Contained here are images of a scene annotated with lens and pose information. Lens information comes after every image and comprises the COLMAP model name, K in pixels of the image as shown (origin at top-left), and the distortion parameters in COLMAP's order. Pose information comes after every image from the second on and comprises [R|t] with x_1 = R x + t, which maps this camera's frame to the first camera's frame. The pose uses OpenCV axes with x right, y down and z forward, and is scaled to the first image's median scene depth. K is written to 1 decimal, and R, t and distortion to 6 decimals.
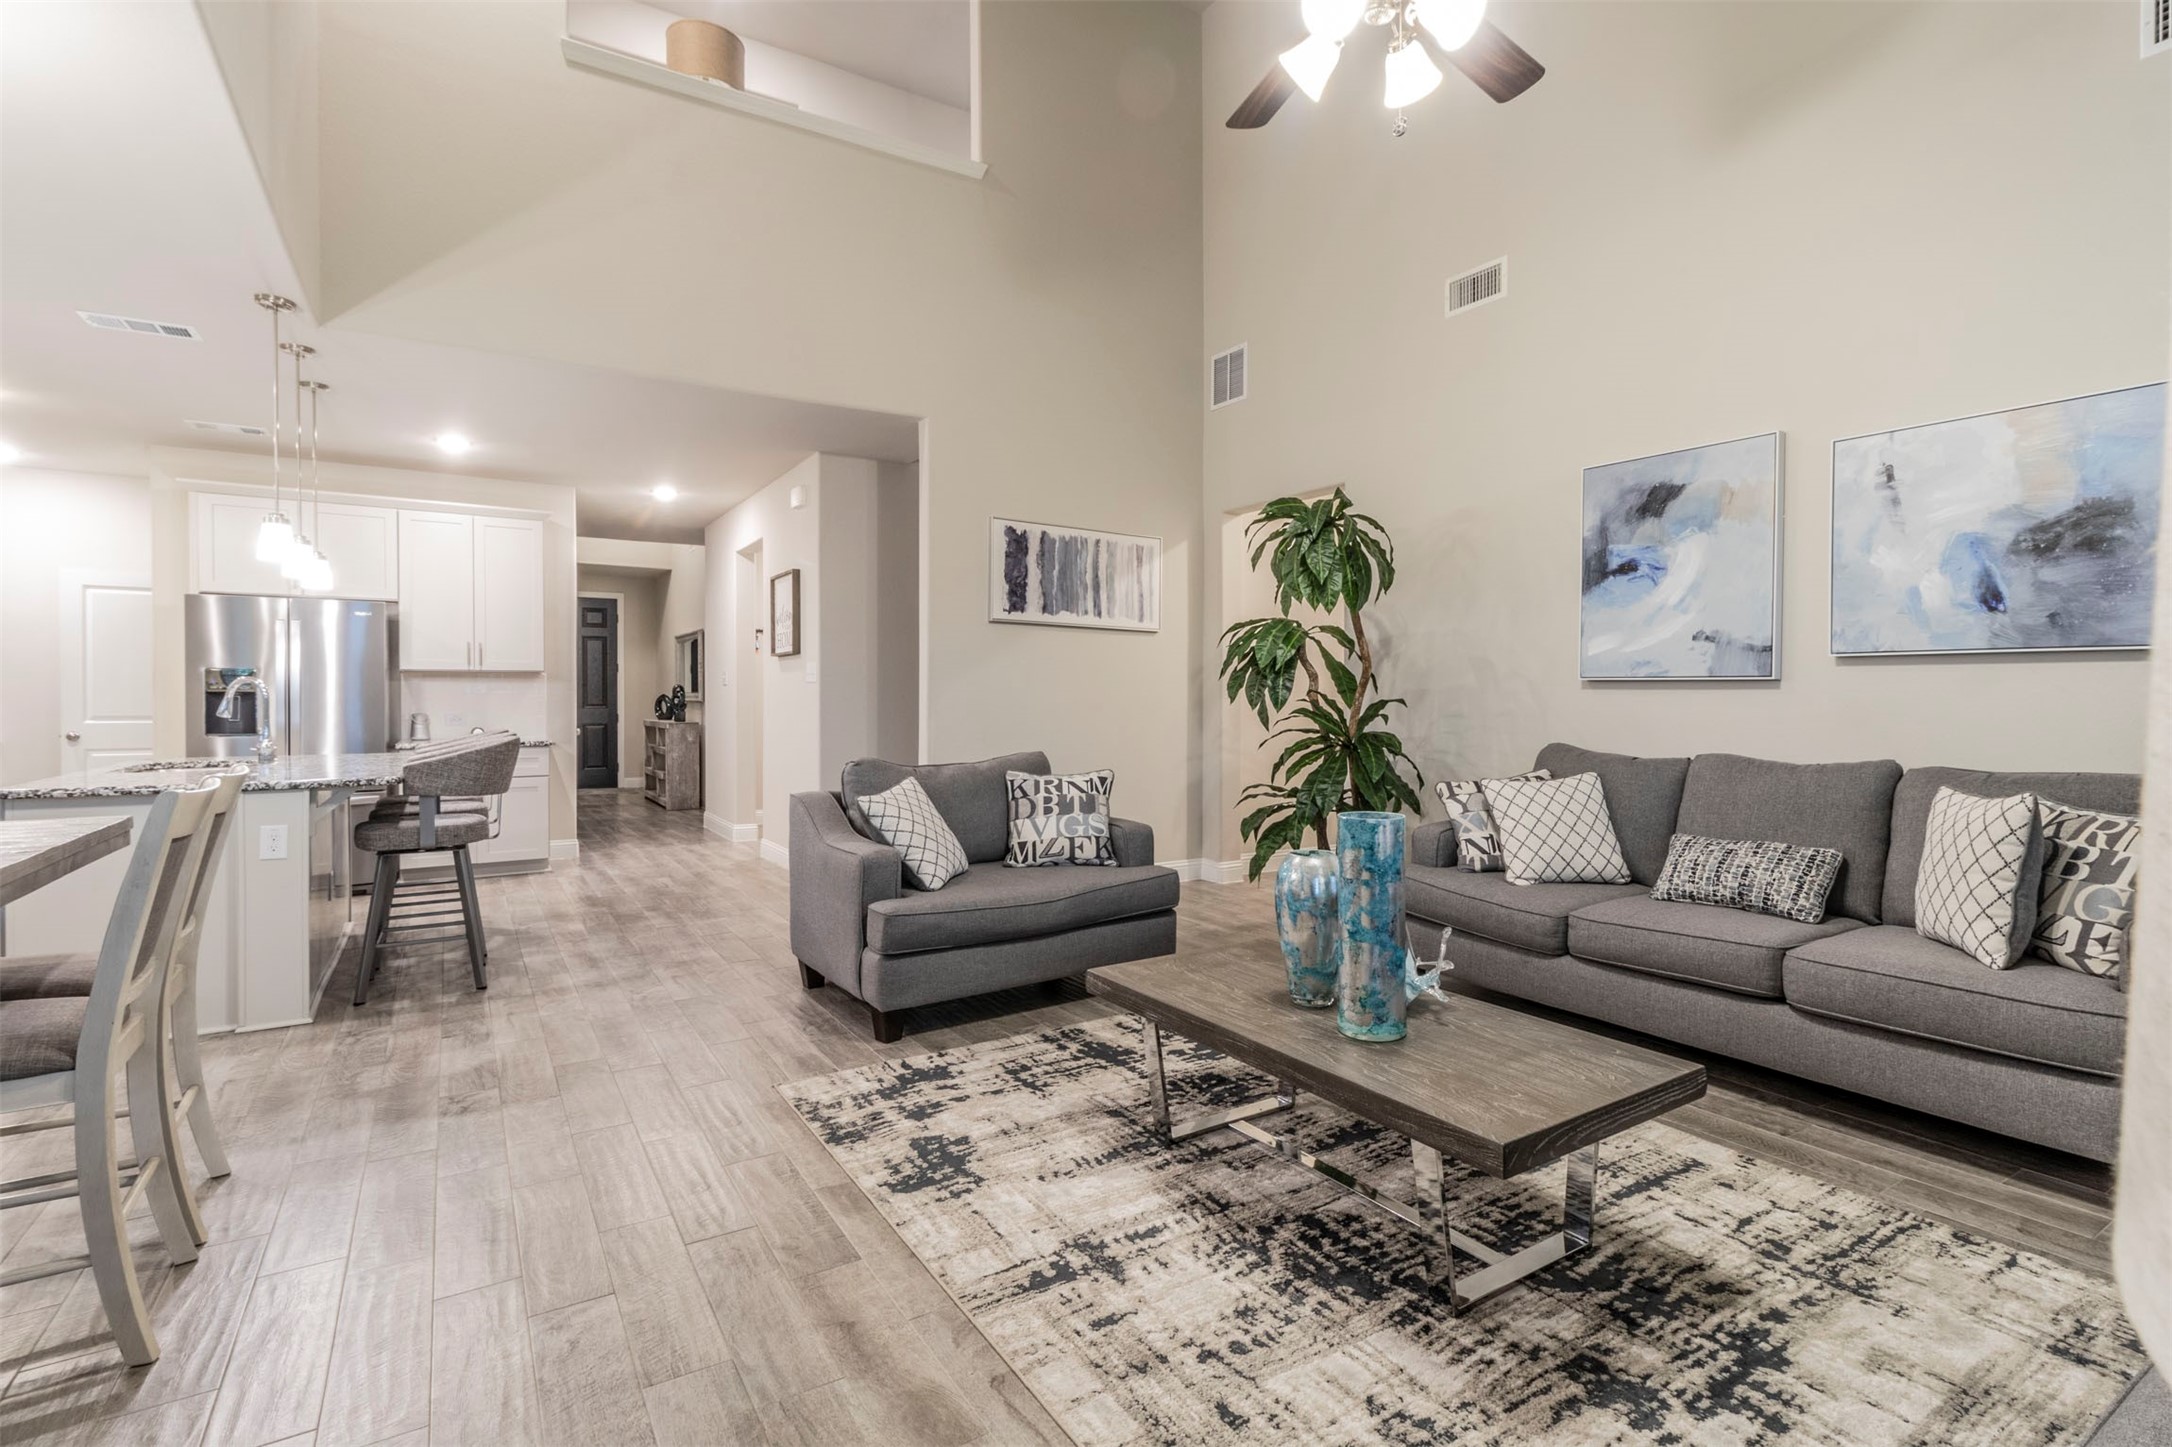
lens RADIAL K [[1008.1, 0, 1101.3], [0, 1008.1, 704.5], [0, 0, 1]] dist [-0.001330, 0.002353]
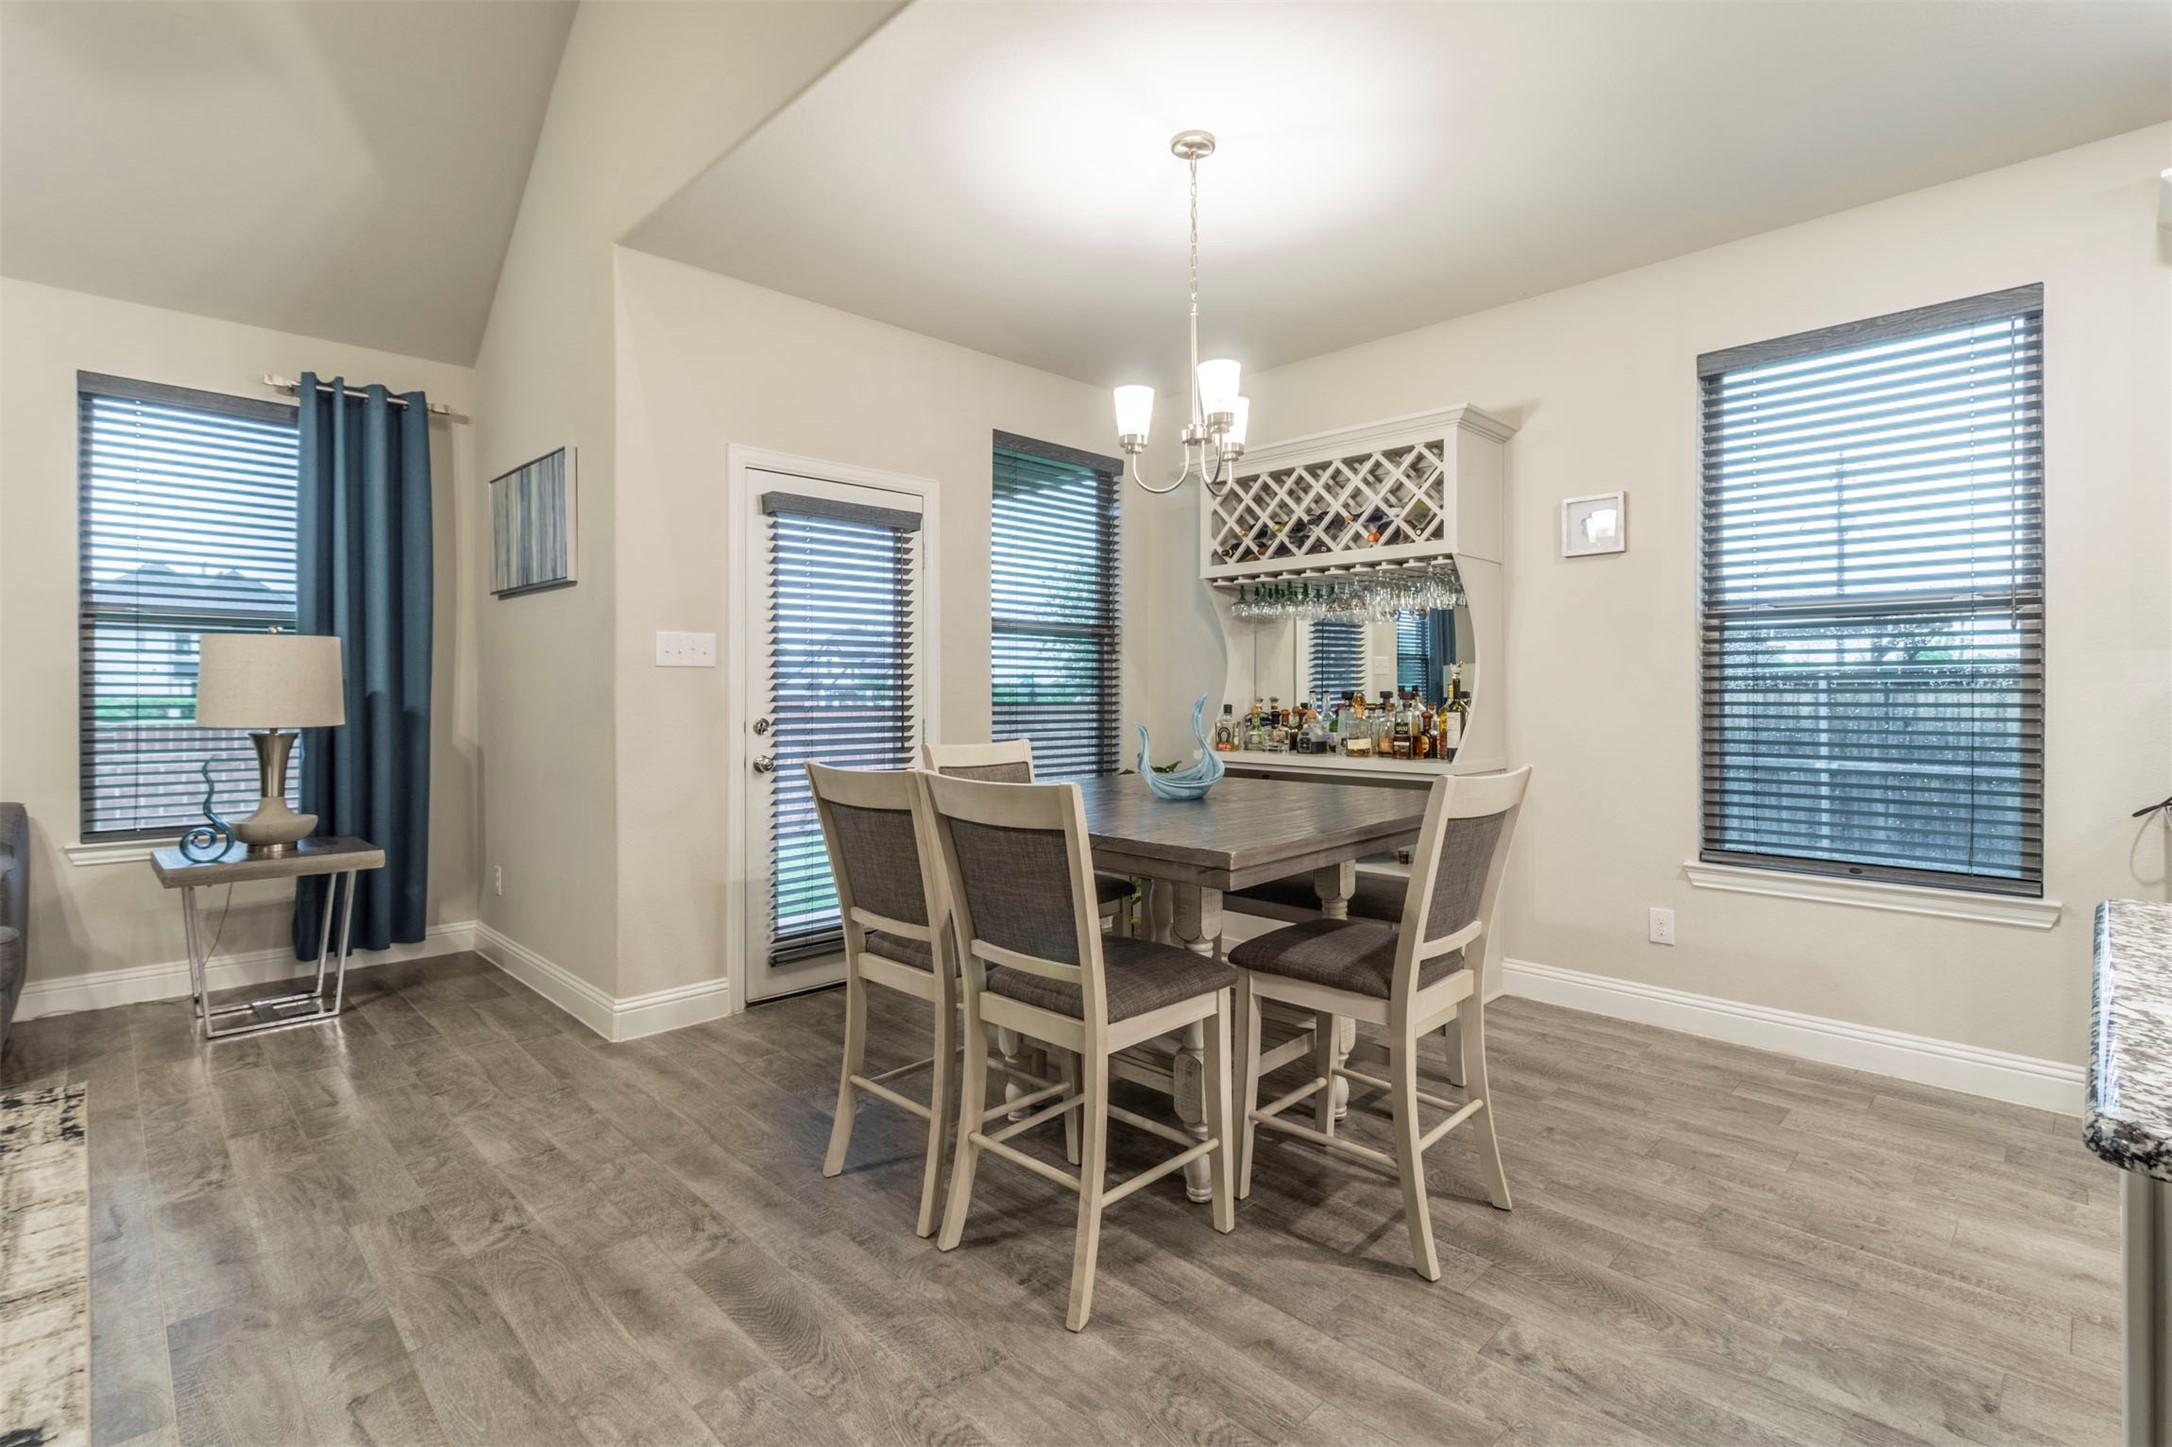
lens RADIAL K [[1008.1, 0, 1094.8], [0, 1008.1, 687.7], [0, 0, 1]] dist [-0.001330, 0.002353]
pose [[-0.978056, 0.001376, -0.208336, -0.555624], [0.000932, 0.999997, 0.002234, -0.009653], [0.208339, 0.001991, -0.978055, 1.328235]]
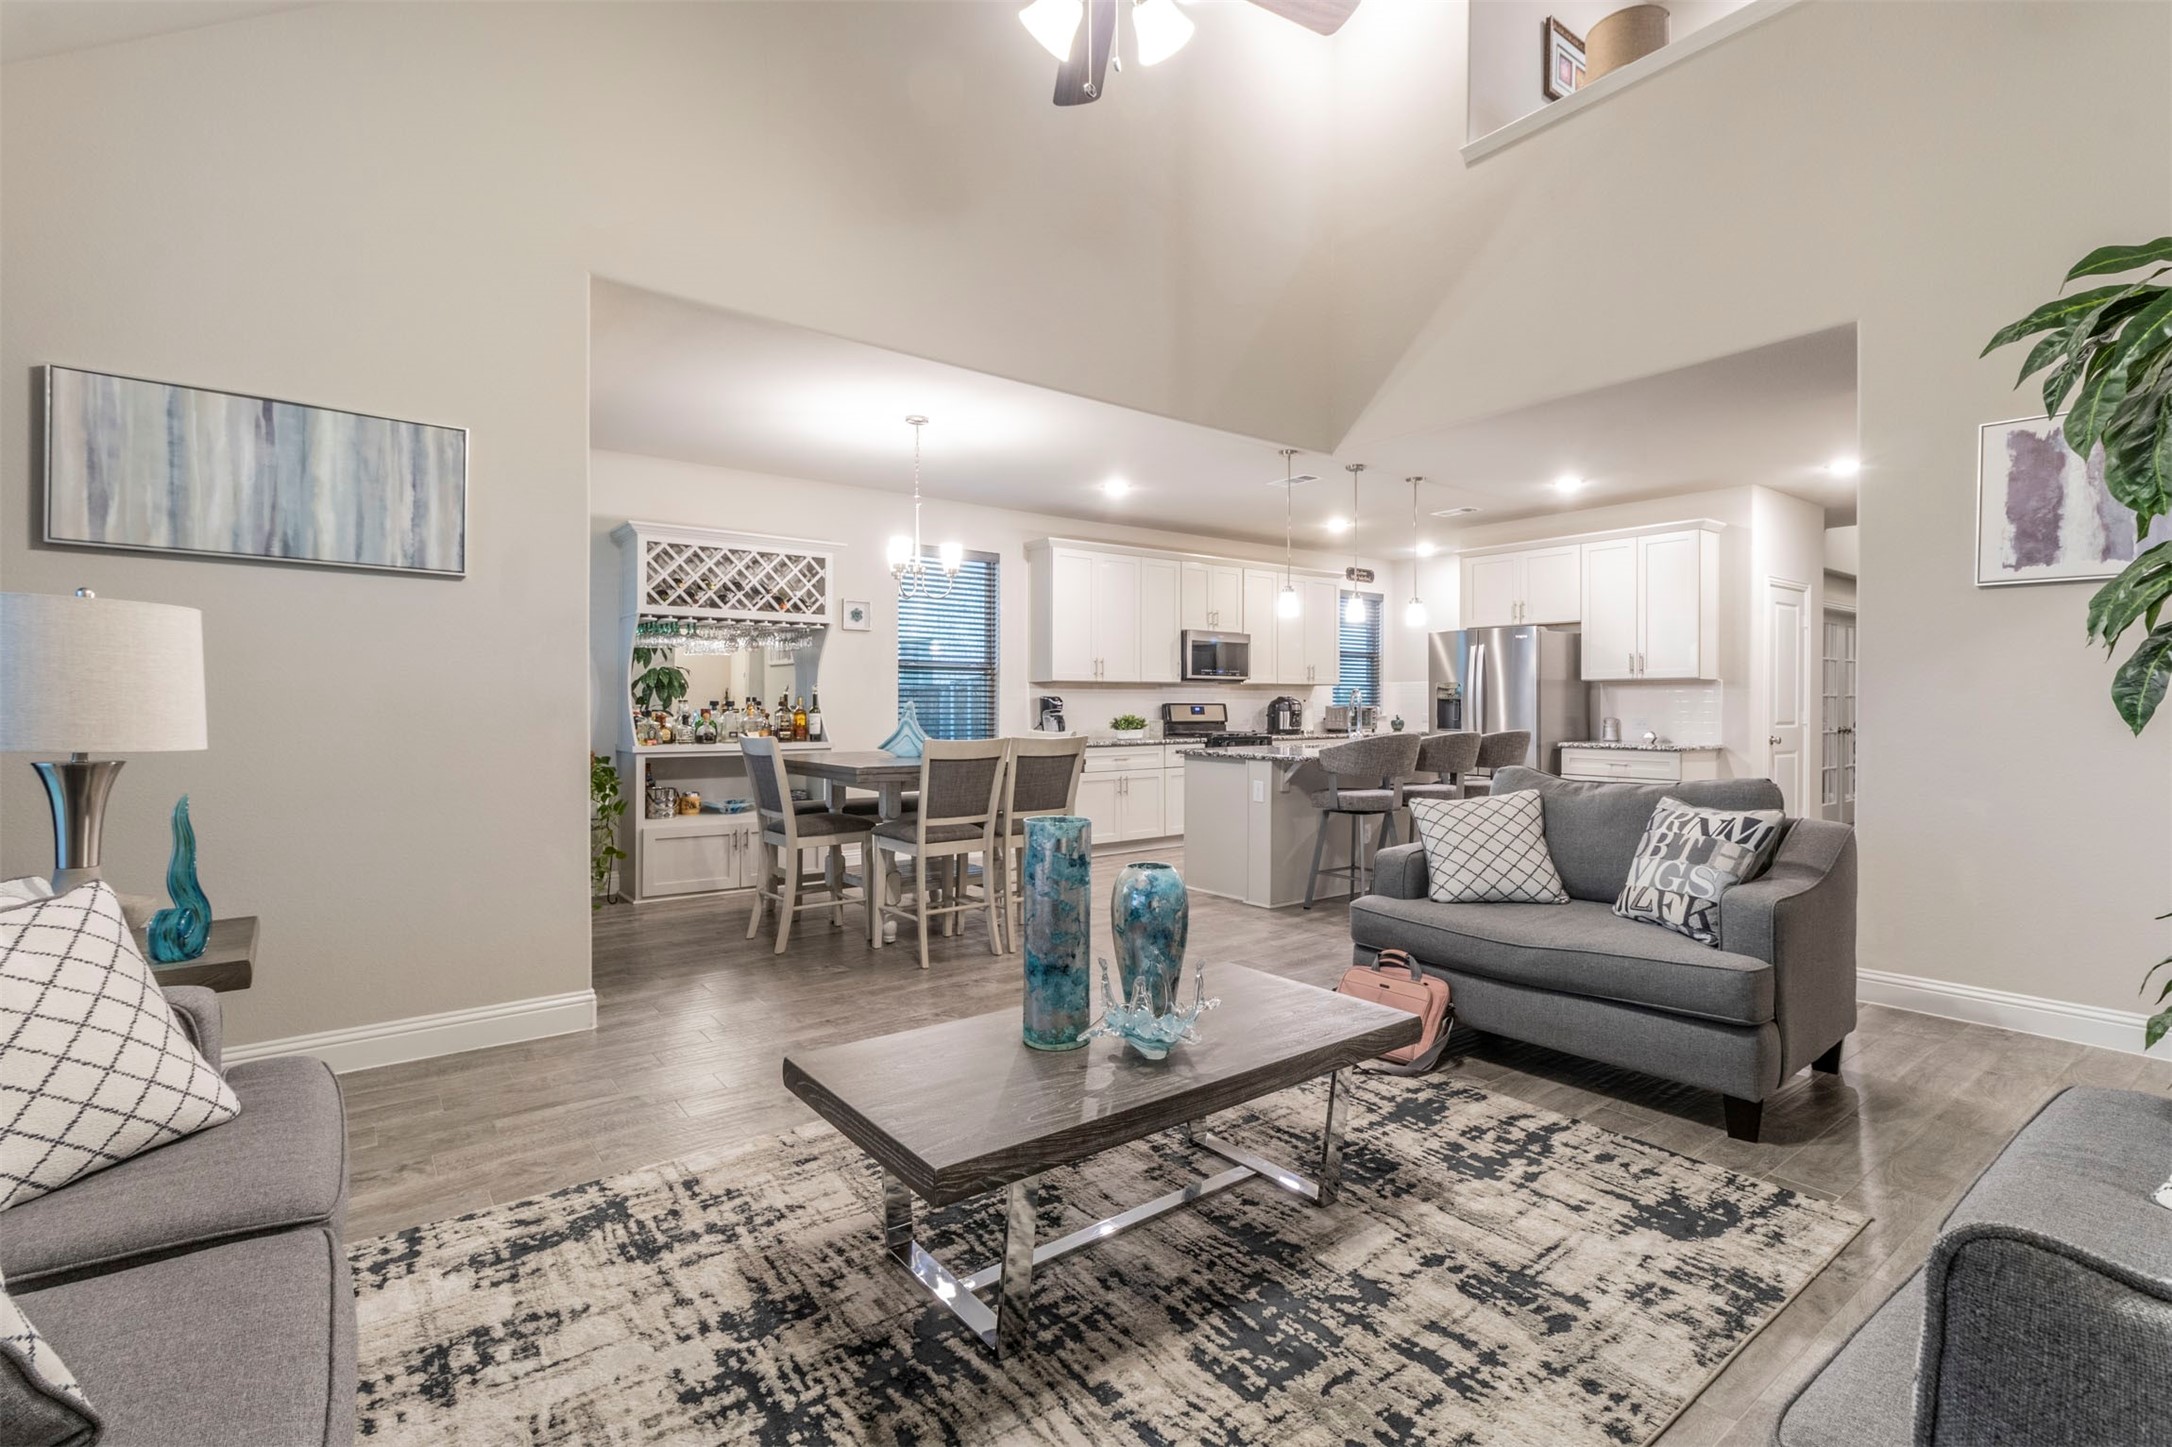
lens RADIAL K [[1008.1, 0, 1085.1], [0, 1008.1, 713.1], [0, 0, 1]] dist [-0.001330, 0.002353]
pose [[0.082642, 0.010056, -0.996529, 0.856382], [-0.009311, 0.999913, 0.009318, -0.002662], [0.996536, 0.008509, 0.082729, 0.649850]]
